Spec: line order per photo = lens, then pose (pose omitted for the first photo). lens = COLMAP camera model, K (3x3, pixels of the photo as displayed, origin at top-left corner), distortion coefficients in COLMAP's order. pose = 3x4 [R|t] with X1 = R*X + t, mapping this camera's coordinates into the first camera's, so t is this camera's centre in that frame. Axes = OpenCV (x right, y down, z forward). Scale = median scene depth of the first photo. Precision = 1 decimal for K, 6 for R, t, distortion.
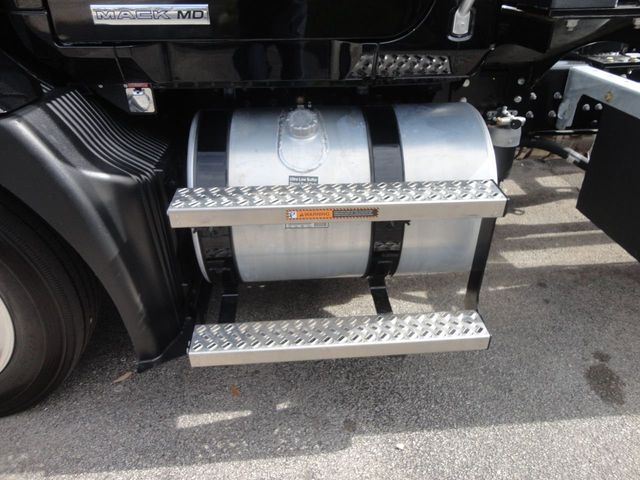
lens RADIAL K [[465.5, 0, 319.0], [0, 465.5, 242.6], [0, 0, 1]] dist [-0.010832, 0.003081]
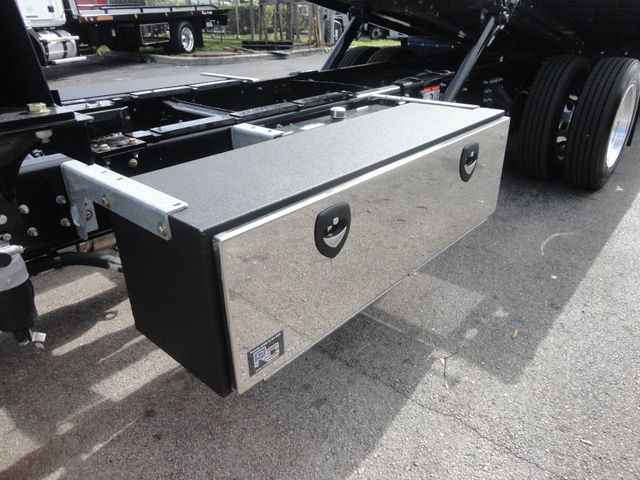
lens RADIAL K [[476.6, 0, 322.5], [0, 476.6, 243.4], [0, 0, 1]] dist [-0.000199, 0.001416]
pose [[0.711796, -0.299551, 0.635307, 0.318815], [0.354804, 0.933958, 0.042846, -0.138821], [-0.606185, 0.194912, 0.771070, 0.157999]]
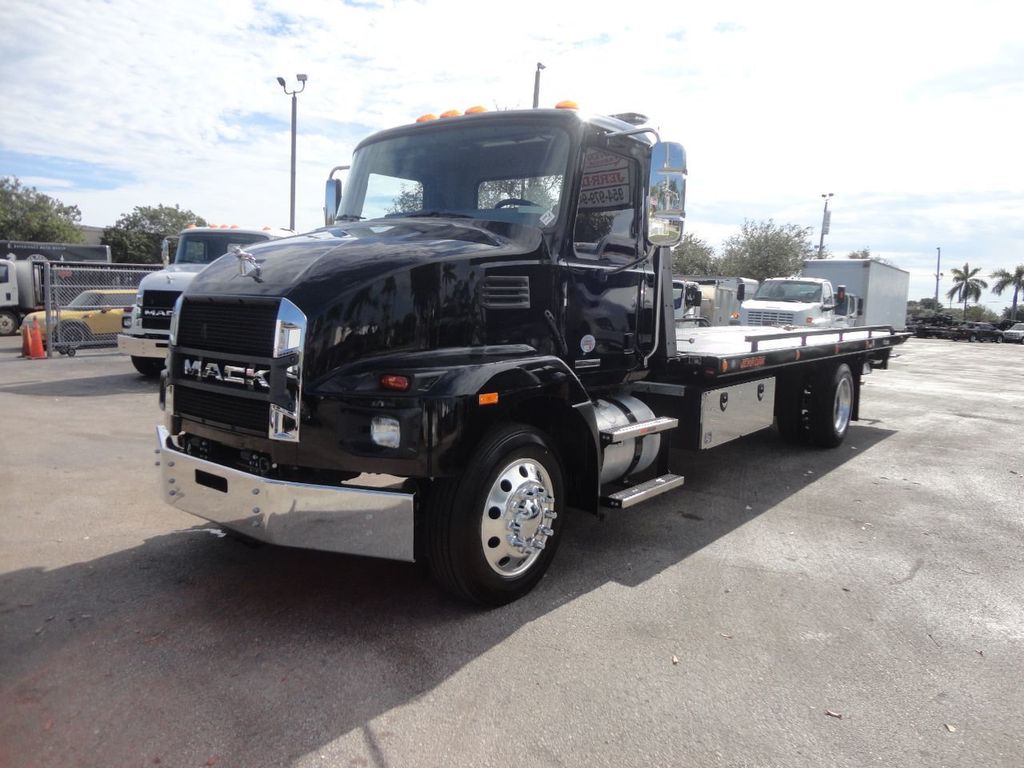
lens RADIAL K [[753.9, 0, 516.1], [0, 753.9, 379.8], [0, 0, 1]] dist [-0.004509, 0.002113]
pose [[0.671349, -0.049822, 0.739465, -2.311712], [0.353710, 0.898318, -0.260604, 0.333746], [-0.651291, 0.436512, 0.620707, -0.804956]]
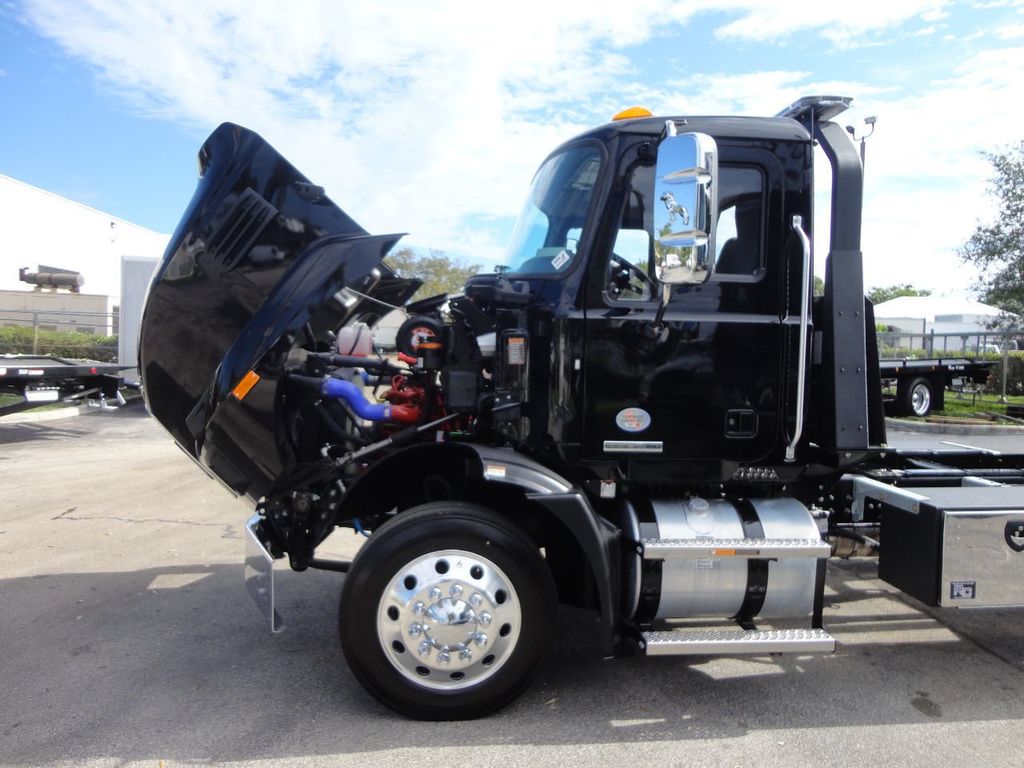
lens RADIAL K [[744.9, 0, 510.5], [0, 744.9, 388.2], [0, 0, 1]] dist [-0.010832, 0.003081]
pose [[0.999256, 0.029208, 0.025167, -0.595942], [-0.014356, 0.887686, -0.460226, 0.456052], [-0.035783, 0.459522, 0.887445, -1.151791]]
